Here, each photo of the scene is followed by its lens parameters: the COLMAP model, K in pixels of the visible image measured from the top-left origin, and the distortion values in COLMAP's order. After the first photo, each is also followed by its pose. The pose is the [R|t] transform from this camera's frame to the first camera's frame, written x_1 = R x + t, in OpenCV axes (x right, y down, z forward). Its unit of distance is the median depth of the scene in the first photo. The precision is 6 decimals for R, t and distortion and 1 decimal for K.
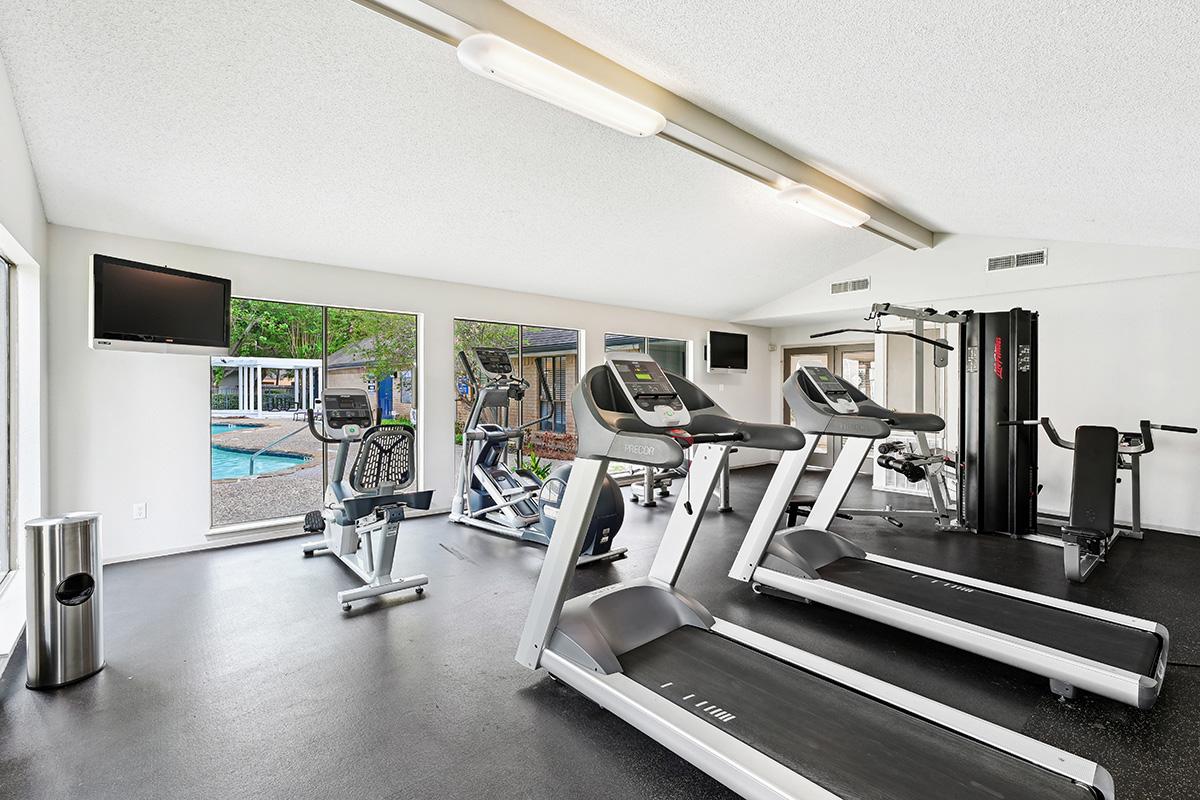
lens RADIAL K [[557.9, 0, 596.6], [0, 557.9, 397.6], [0, 0, 1]] dist [0.001674, 0.000010]
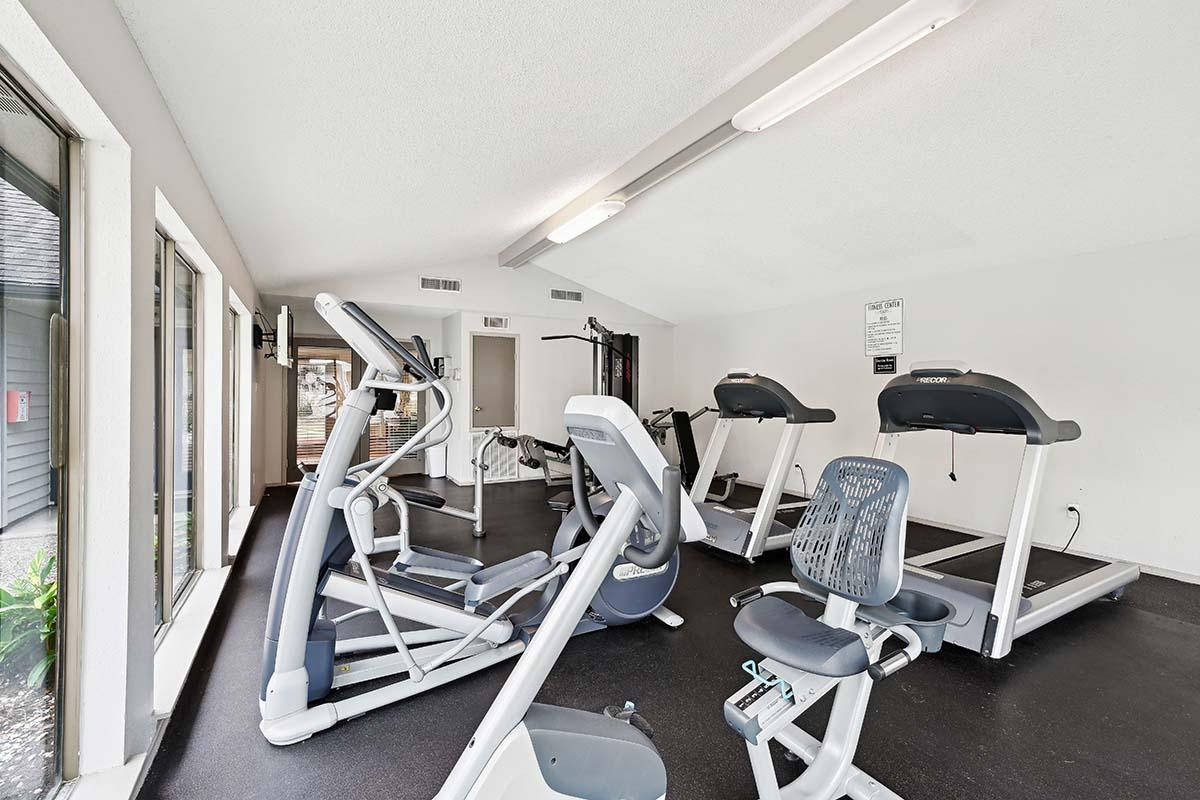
lens RADIAL K [[557.9, 0, 596.6], [0, 557.9, 397.6], [0, 0, 1]] dist [0.001674, 0.000010]
pose [[0.251778, -0.002075, 0.967783, -0.536383], [0.003459, 0.999993, 0.001244, 0.002135], [-0.967779, 0.003034, 0.251784, 0.583101]]
